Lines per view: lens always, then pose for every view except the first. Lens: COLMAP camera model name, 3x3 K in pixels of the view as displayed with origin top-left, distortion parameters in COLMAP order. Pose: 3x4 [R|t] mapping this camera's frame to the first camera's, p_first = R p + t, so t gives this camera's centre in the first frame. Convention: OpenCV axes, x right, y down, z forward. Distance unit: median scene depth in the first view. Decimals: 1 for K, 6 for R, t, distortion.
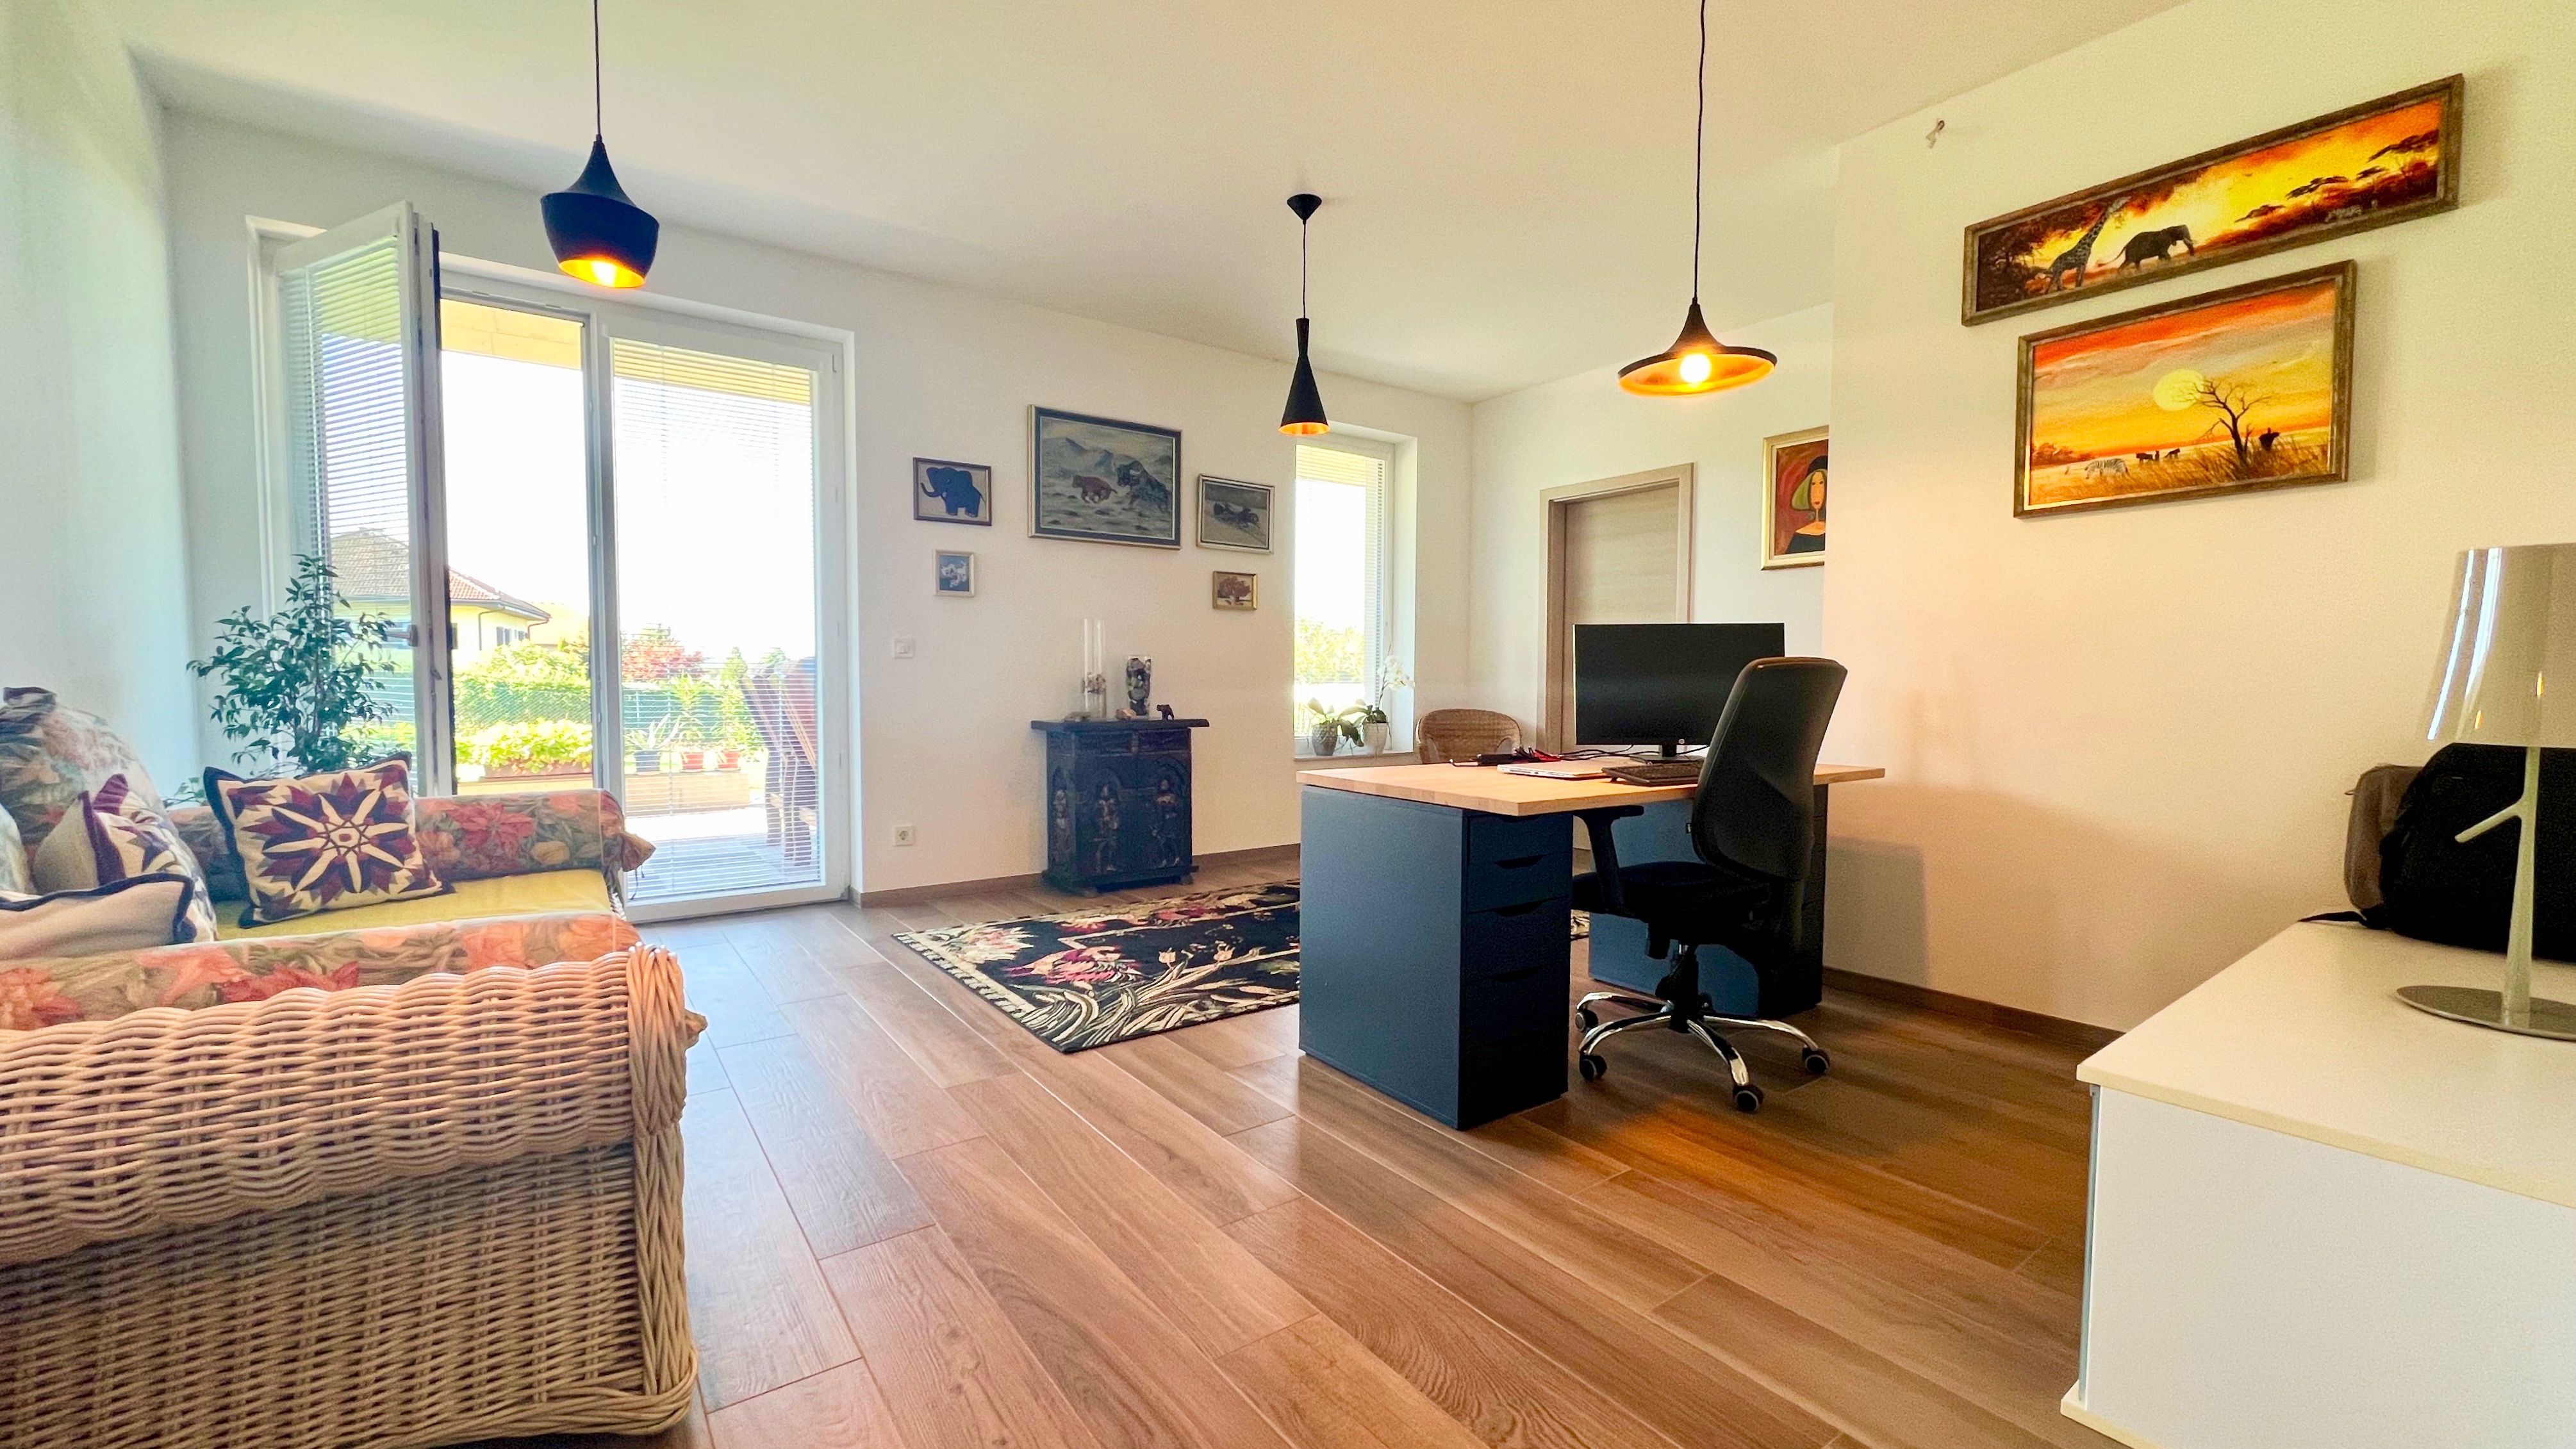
lens RADIAL K [[1044.6, 0, 1287.2], [0, 1044.6, 730.3], [0, 0, 1]] dist [0.001748, -0.000714]
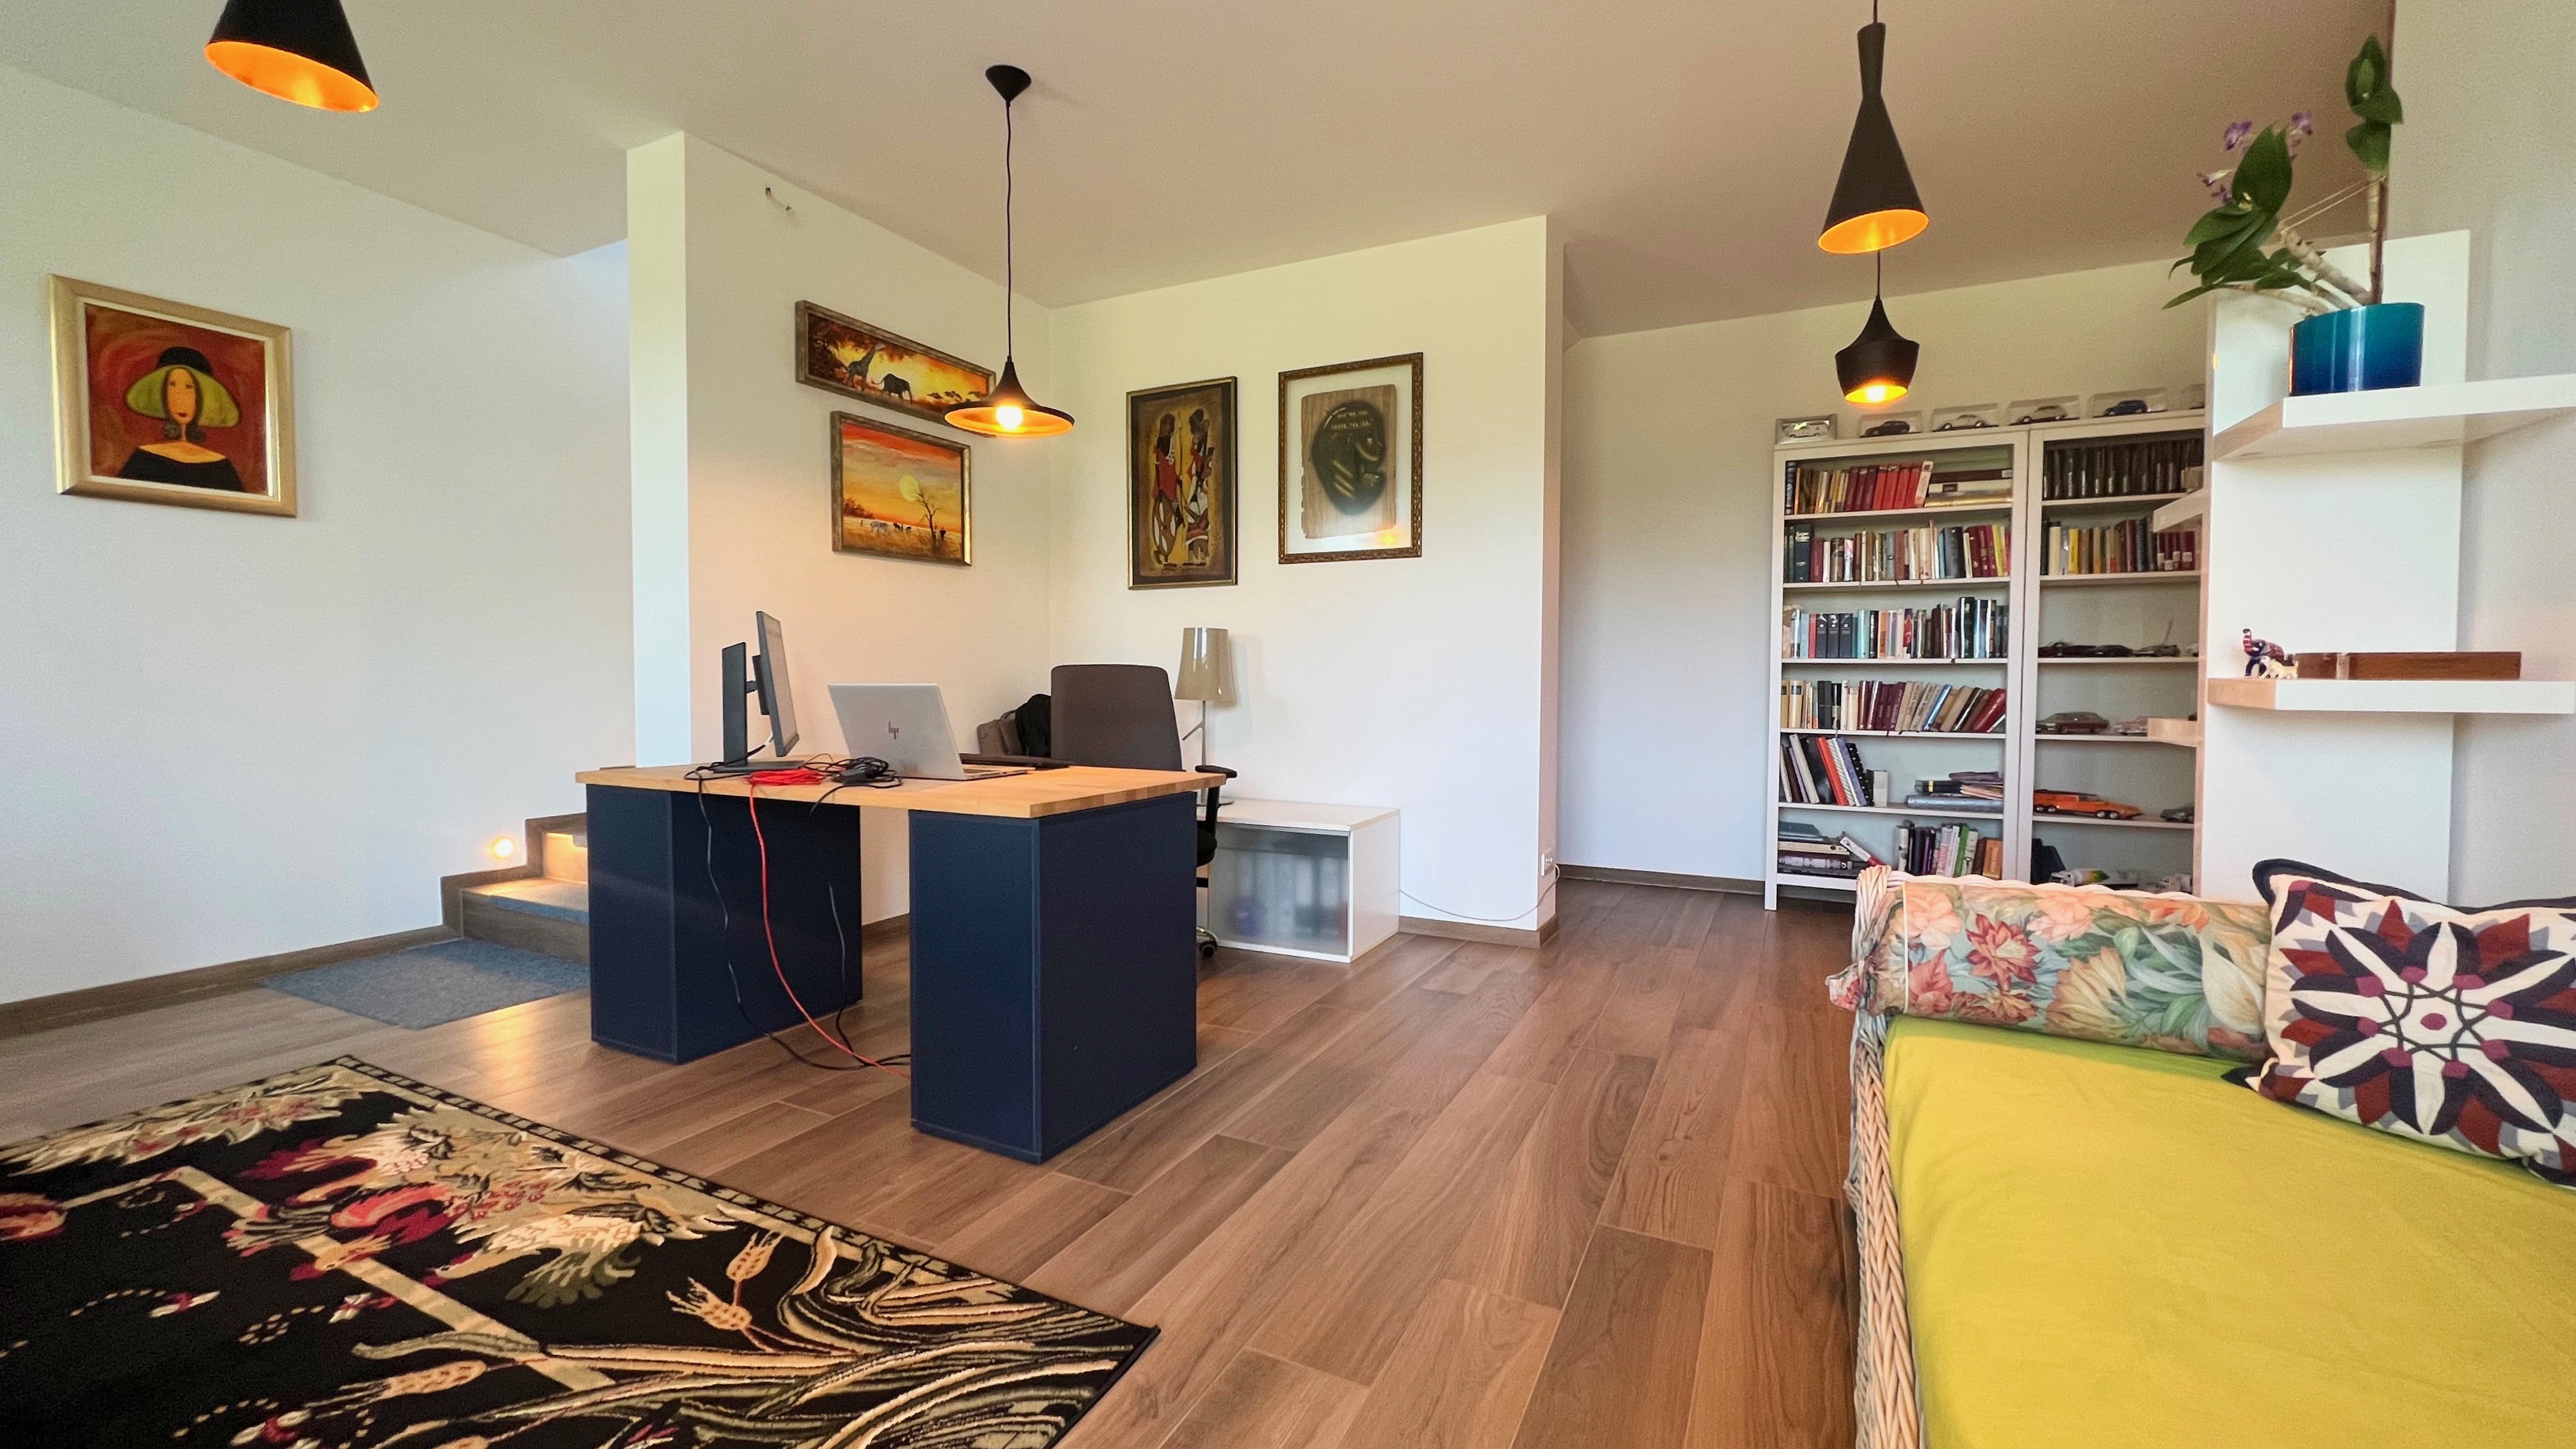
lens RADIAL K [[1044.5, 0, 1285.3], [0, 1044.5, 717.8], [0, 0, 1]] dist [0.001748, -0.000714]
pose [[-0.462180, -0.042836, 0.885751, -0.731265], [0.038580, 0.996916, 0.068343, -0.067122], [-0.885947, 0.065759, -0.459102, 1.157615]]
